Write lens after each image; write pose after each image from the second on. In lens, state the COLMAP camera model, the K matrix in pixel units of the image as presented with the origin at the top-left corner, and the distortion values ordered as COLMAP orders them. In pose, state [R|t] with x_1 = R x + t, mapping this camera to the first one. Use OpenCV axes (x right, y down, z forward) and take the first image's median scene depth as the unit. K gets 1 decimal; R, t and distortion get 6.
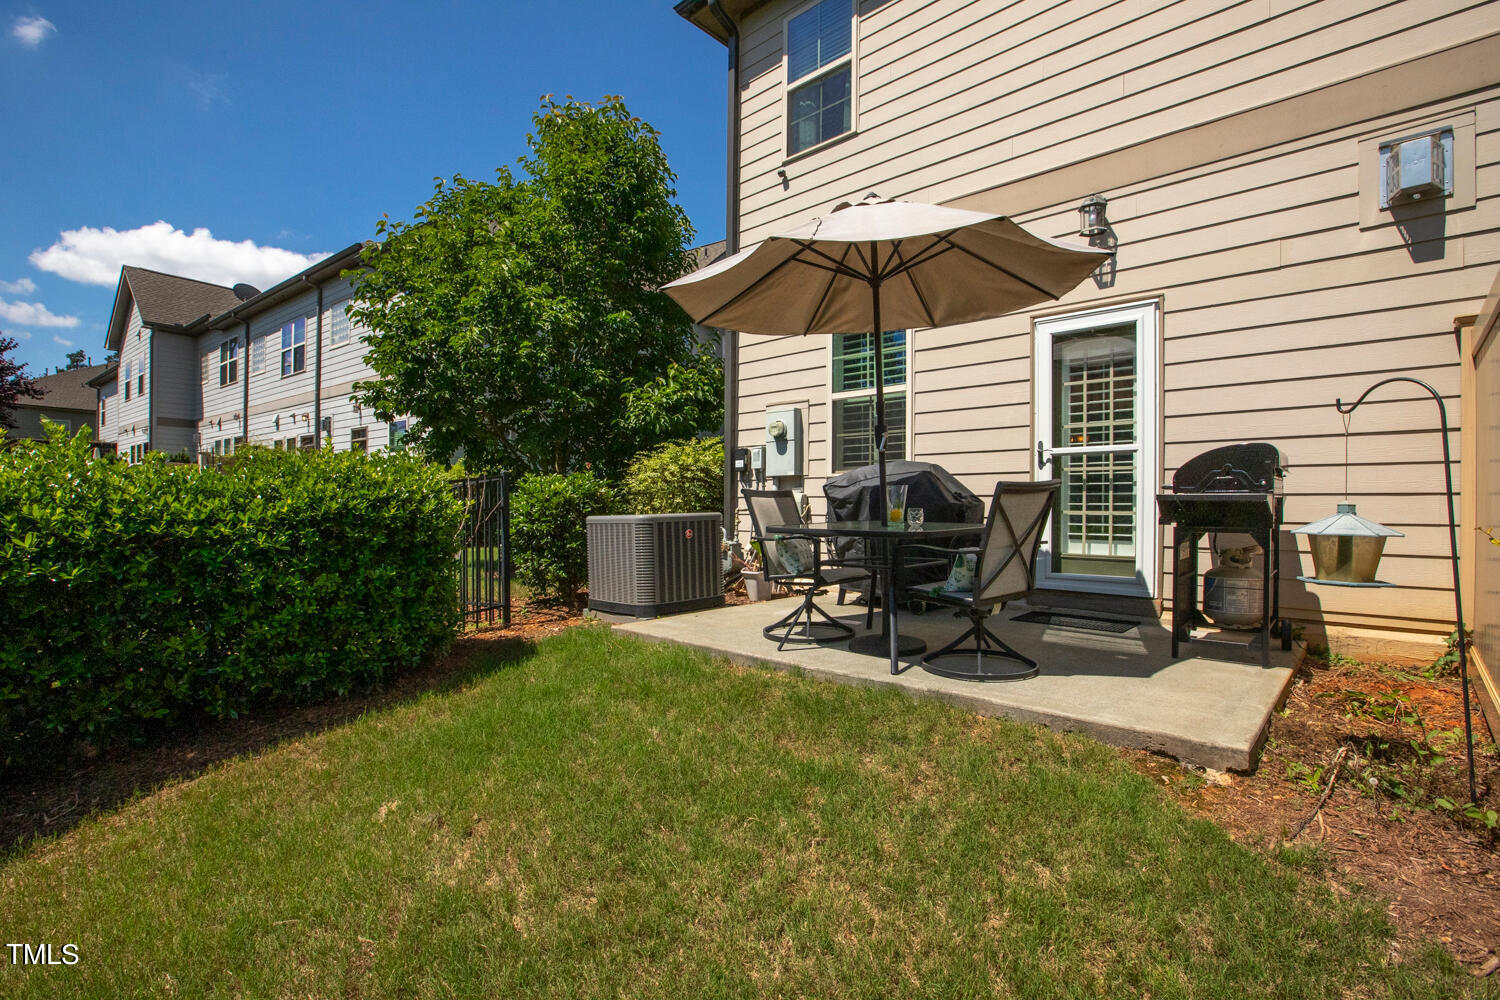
lens RADIAL K [[694.8, 0, 750.0], [0, 694.8, 500.0], [0, 0, 1]] dist [0.002175, 0.000490]
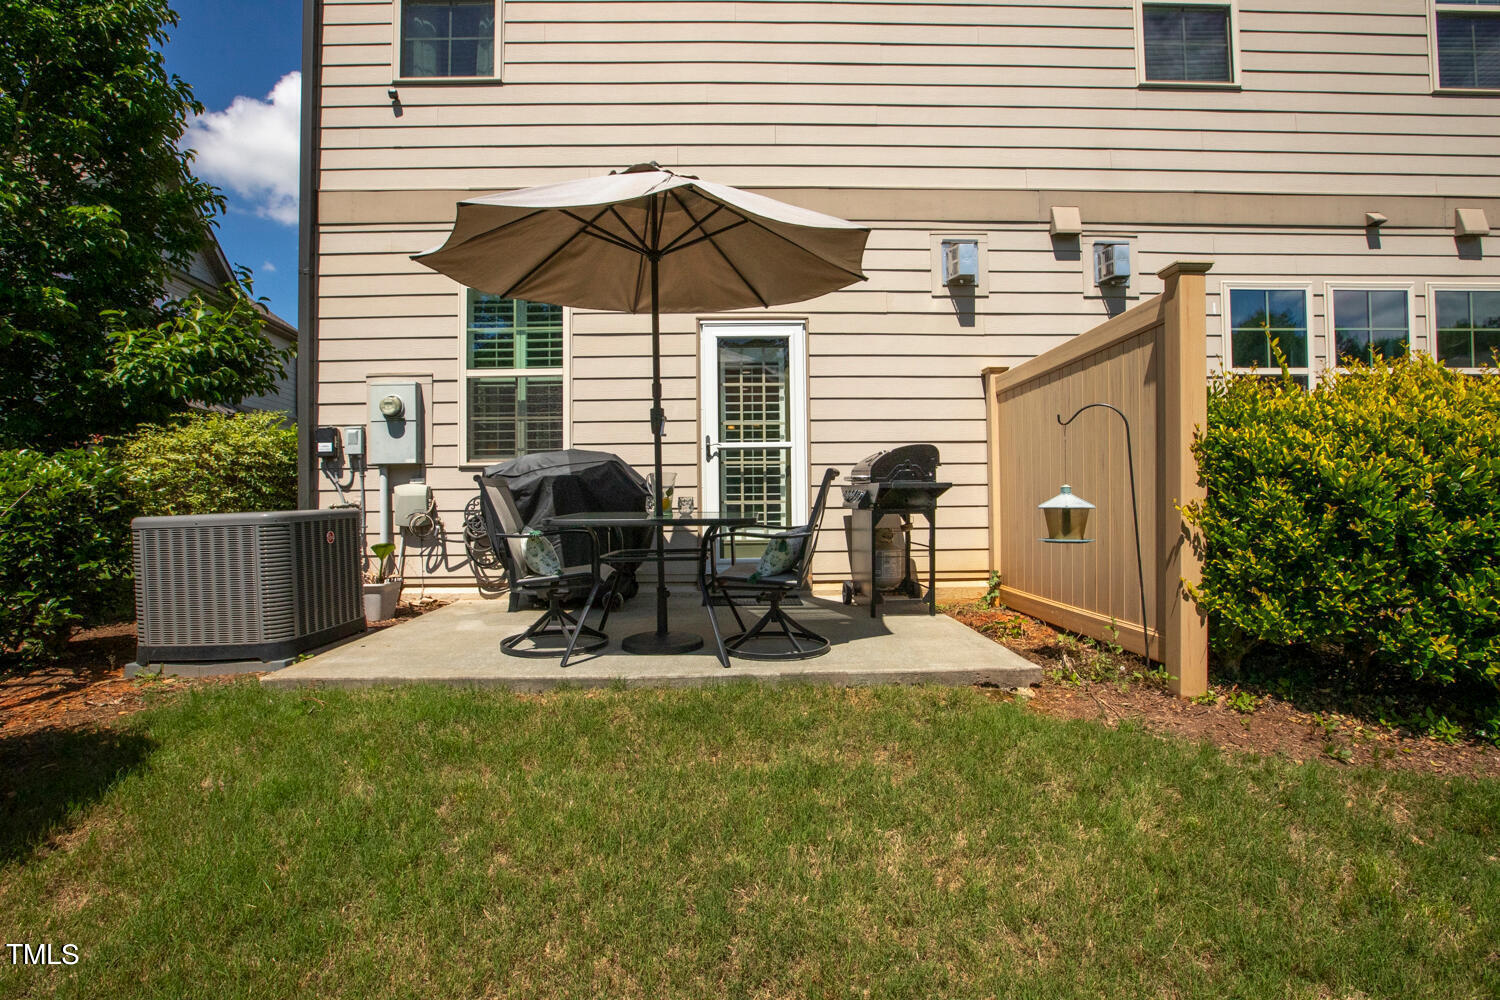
lens RADIAL K [[701.9, 0, 750.0], [0, 701.9, 500.0], [0, 0, 1]] dist [-0.072125, 0.059292]
pose [[0.738151, -0.009245, 0.674573, -0.242300], [0.007715, 0.999956, 0.005262, 0.008147], [-0.674592, 0.001320, 0.738190, 0.152092]]
